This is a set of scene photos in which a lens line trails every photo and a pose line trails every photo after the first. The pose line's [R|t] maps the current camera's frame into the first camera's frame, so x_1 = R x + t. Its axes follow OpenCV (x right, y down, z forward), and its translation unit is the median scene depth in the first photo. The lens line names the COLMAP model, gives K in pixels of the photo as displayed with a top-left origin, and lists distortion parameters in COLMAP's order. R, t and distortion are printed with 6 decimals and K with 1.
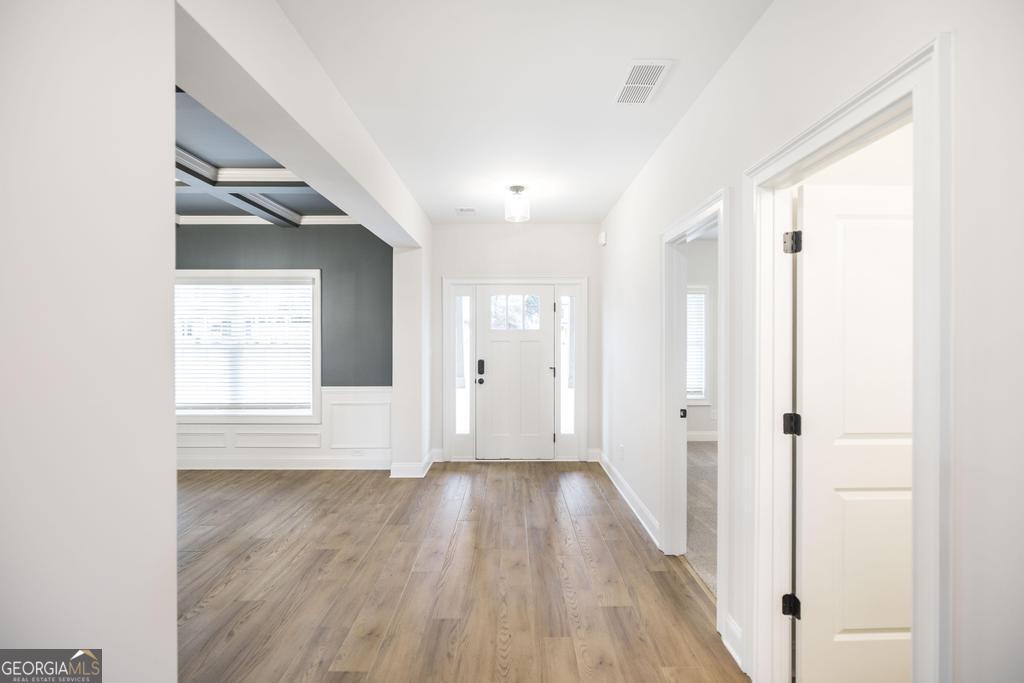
lens RADIAL K [[497.9, 0, 510.0], [0, 497.9, 337.6], [0, 0, 1]] dist [-0.004922, 0.000034]
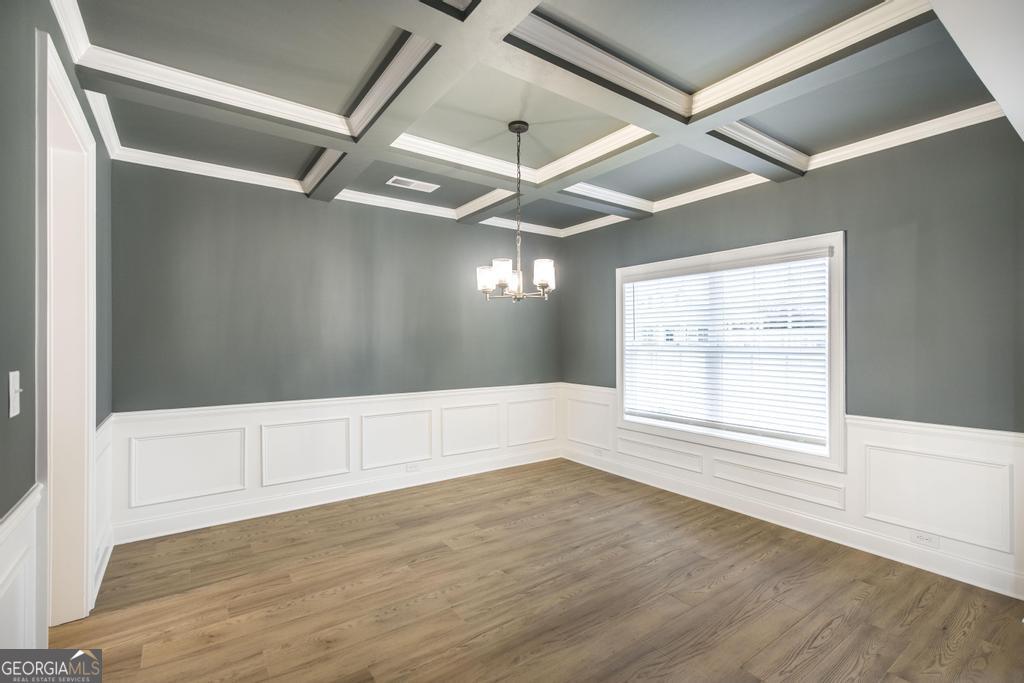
lens RADIAL K [[439.6, 0, 508.6], [0, 439.6, 338.3], [0, 0, 1]] dist [0.009565, -0.000856]
pose [[0.596431, -0.004726, -0.802651, -0.185779], [-0.005464, 0.999936, -0.009948, 0.008921], [0.802646, 0.010318, 0.596366, 0.322029]]
